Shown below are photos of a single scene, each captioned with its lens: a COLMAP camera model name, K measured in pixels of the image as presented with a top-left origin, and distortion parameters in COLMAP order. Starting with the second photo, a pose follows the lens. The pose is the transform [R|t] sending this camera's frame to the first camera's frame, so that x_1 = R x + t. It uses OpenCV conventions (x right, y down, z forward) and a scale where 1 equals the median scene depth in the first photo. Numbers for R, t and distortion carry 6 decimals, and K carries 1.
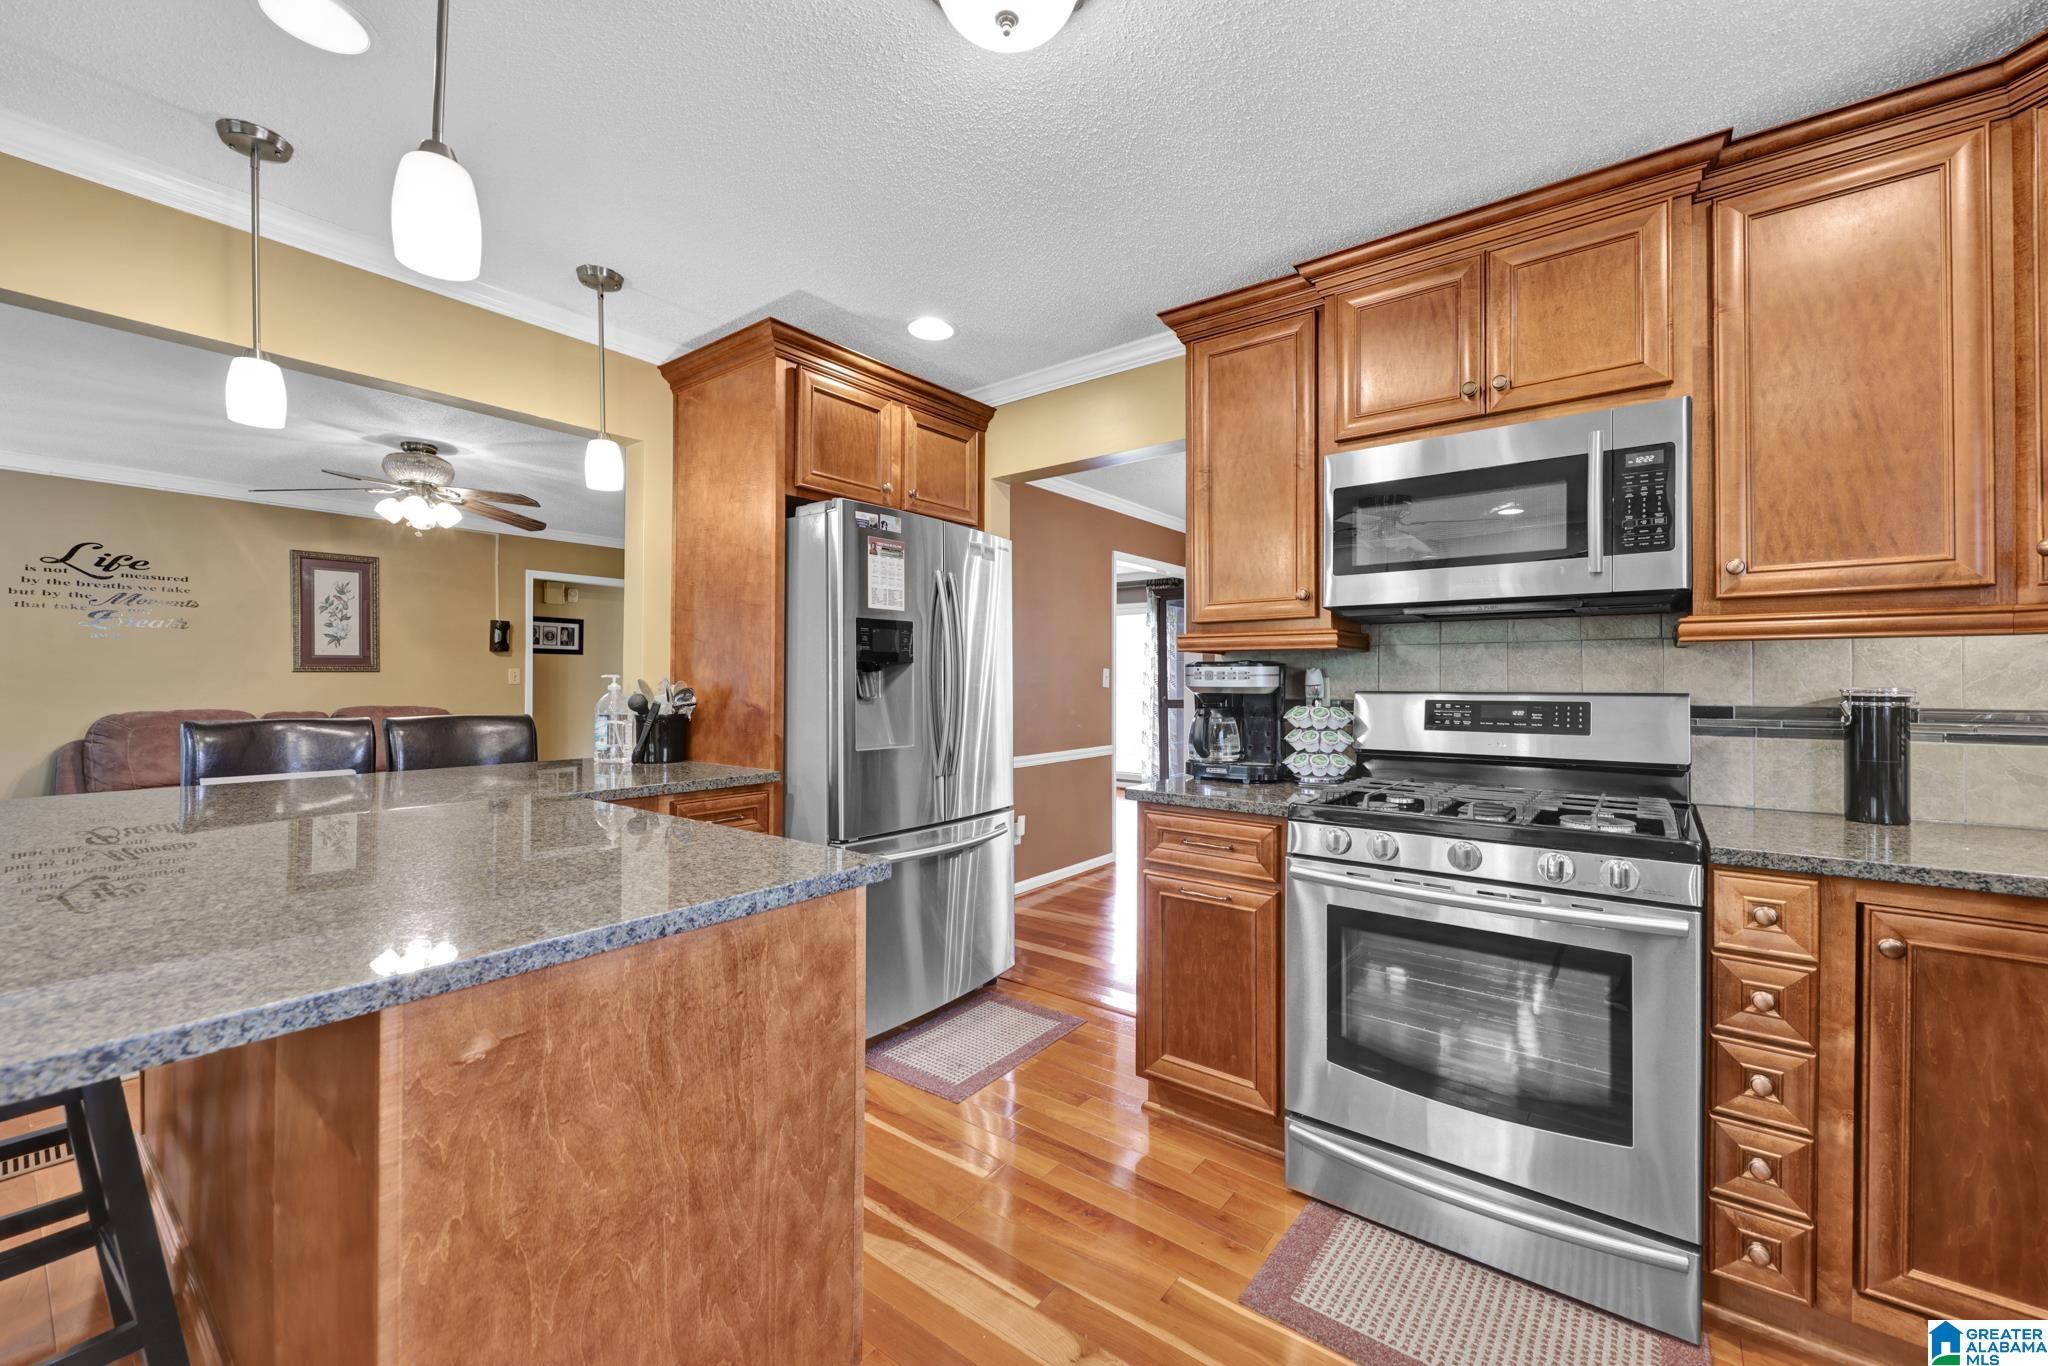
lens RADIAL K [[819.7, 0, 1024.0], [0, 819.7, 683.0], [0, 0, 1]] dist [0.000846, -0.002771]
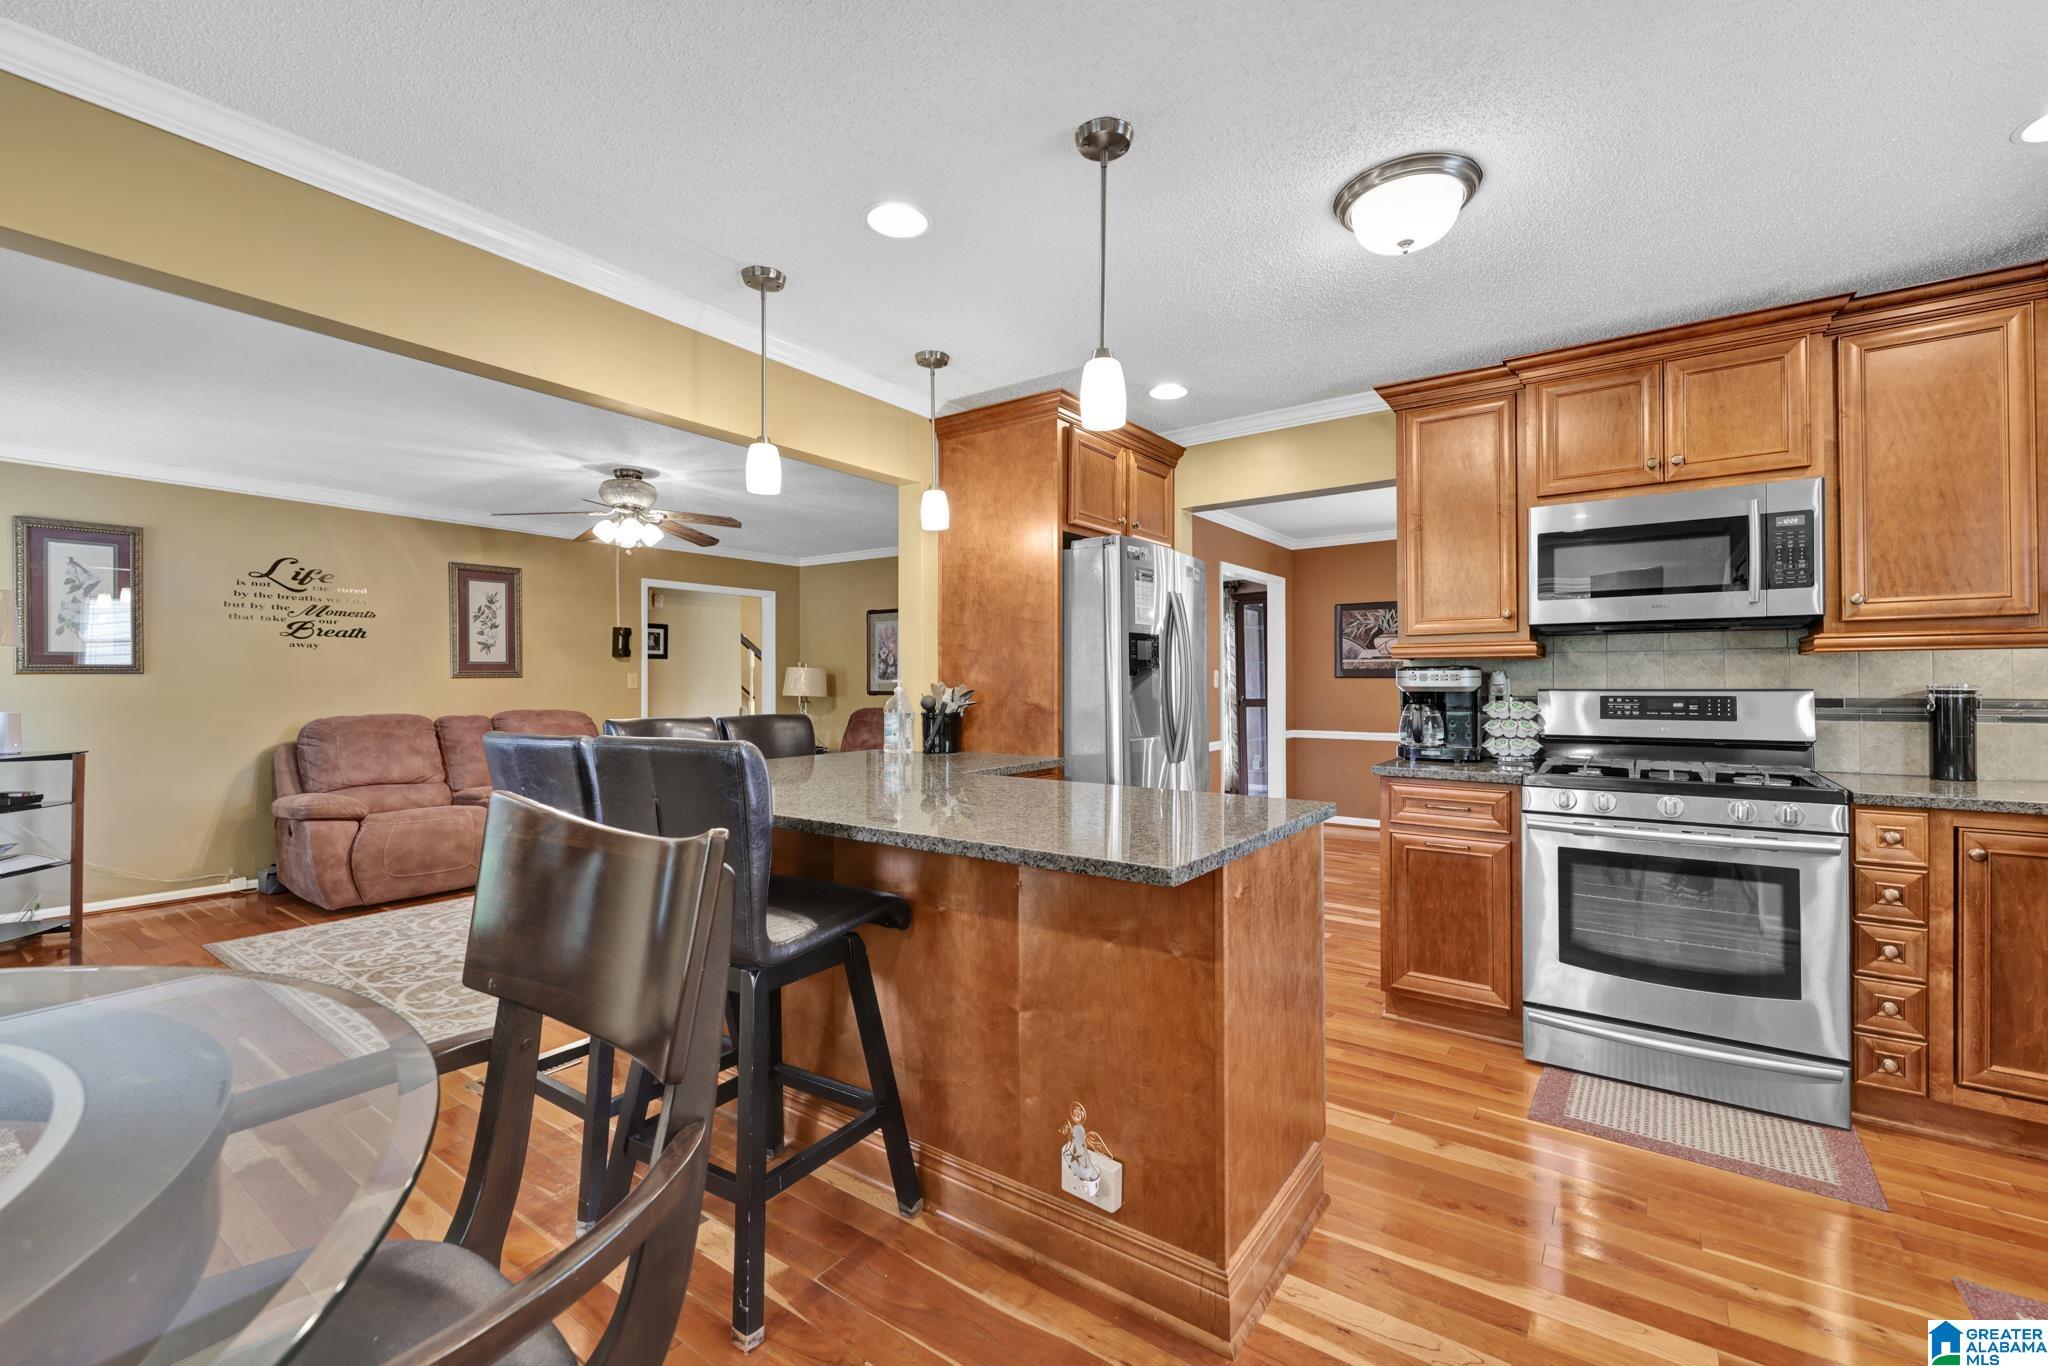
lens RADIAL K [[867.6, 0, 1024.0], [0, 867.6, 683.0], [0, 0, 1]] dist [0.003059, -0.003720]
pose [[0.999509, -0.006492, 0.030651, -0.501626], [0.006504, 0.999979, -0.000308, -0.005086], [-0.030648, 0.000508, 0.999530, -0.367994]]
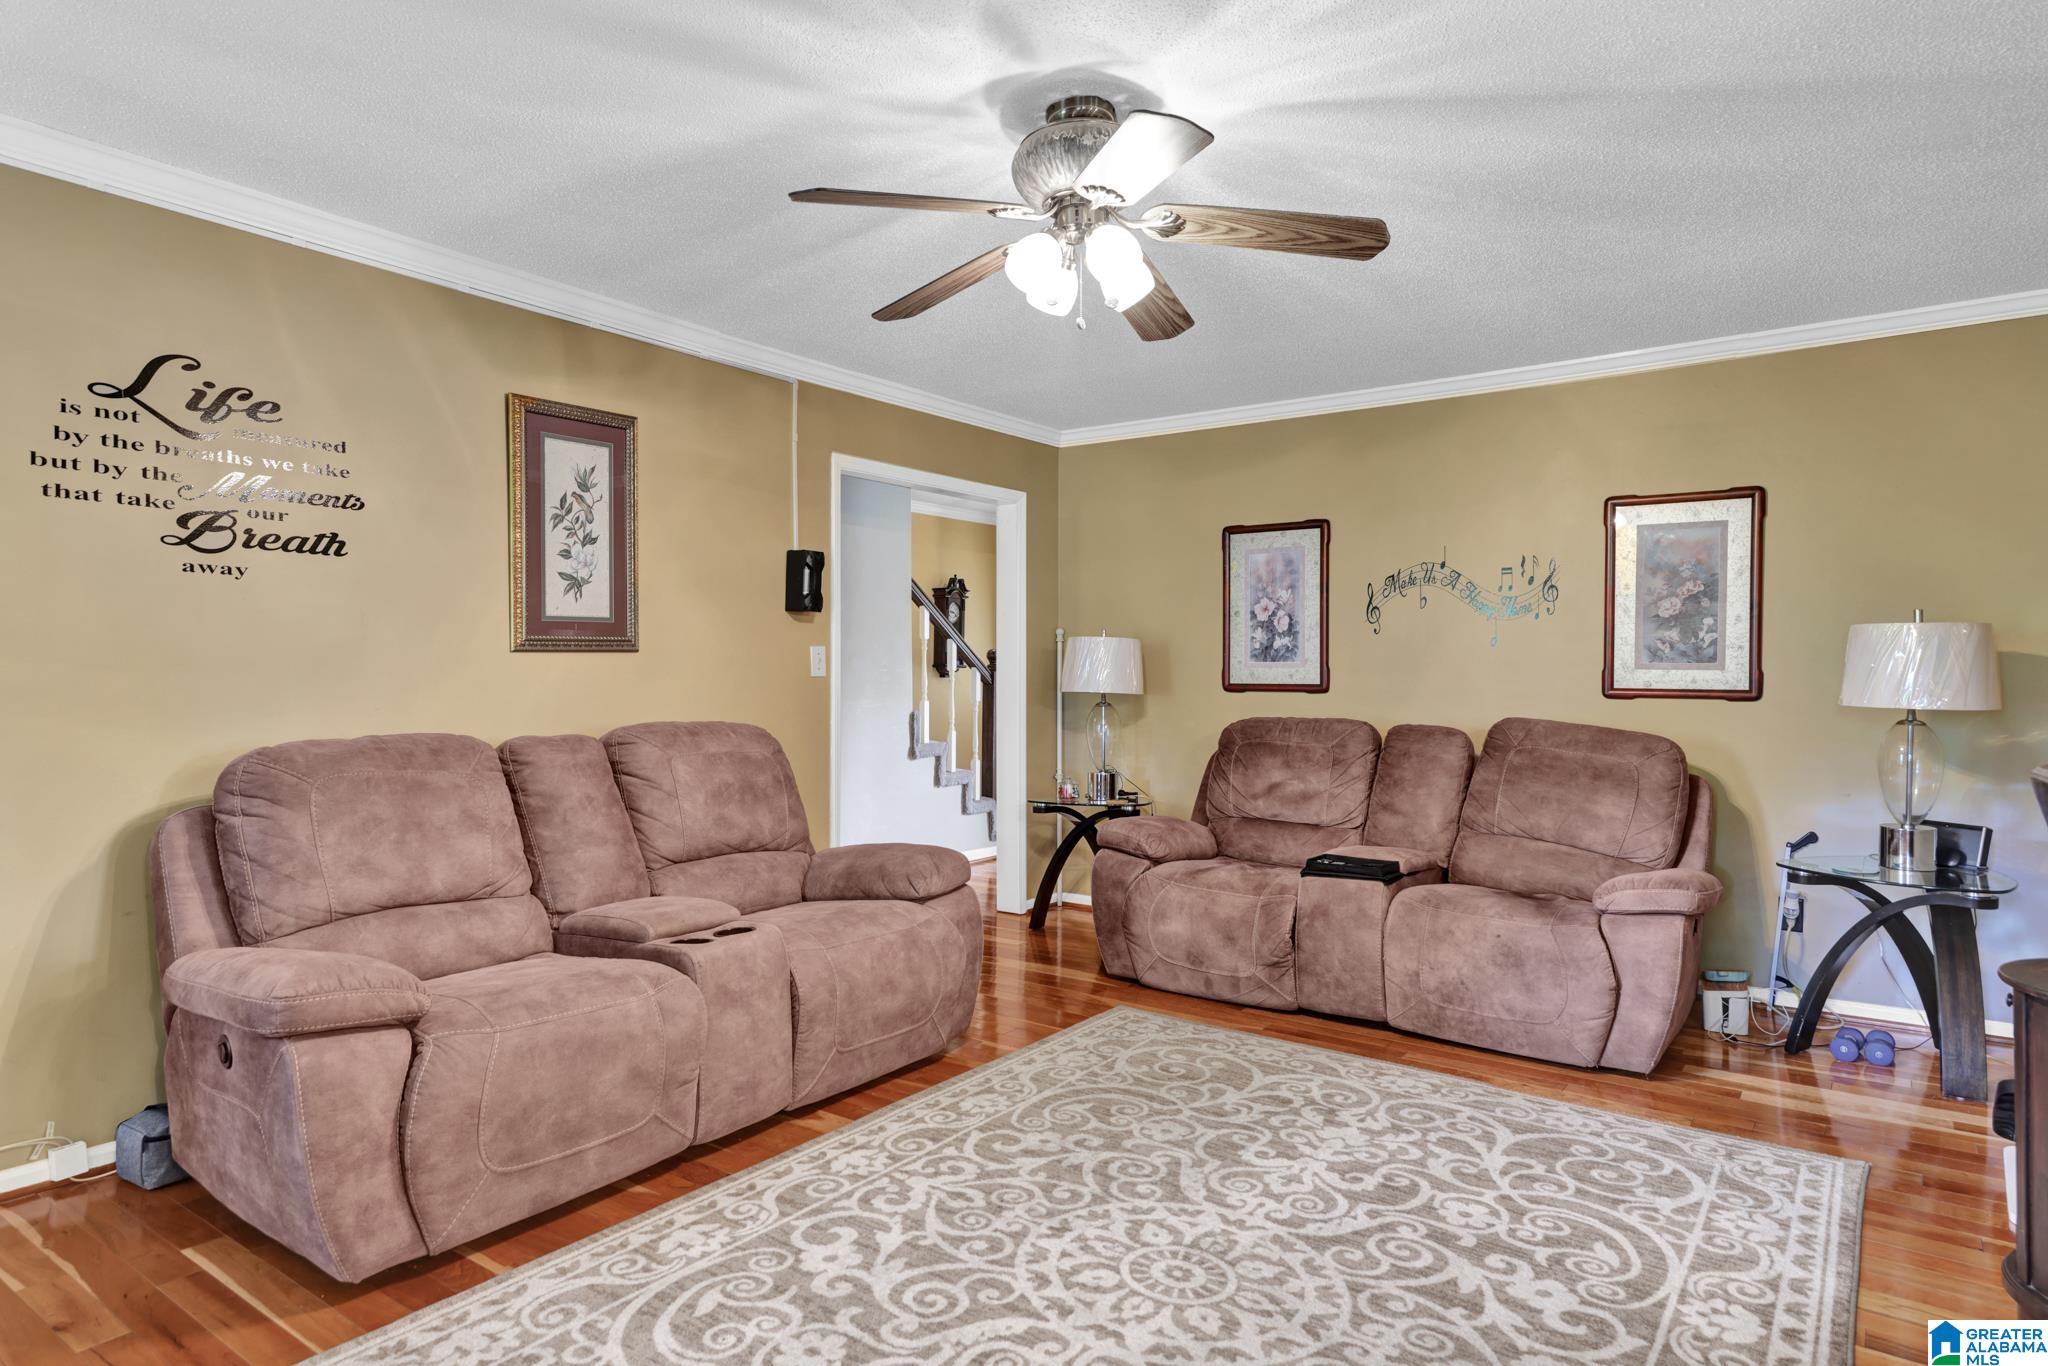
lens RADIAL K [[1192.5, 0, 1020.1], [0, 1192.5, 686.0], [0, 0, 1]] dist [0.002866, 0.000990]
pose [[0.999693, -0.003942, 0.024466, -1.618395], [0.003702, 0.999945, 0.009852, 0.001956], [-0.024503, -0.009759, 0.999652, 0.792008]]
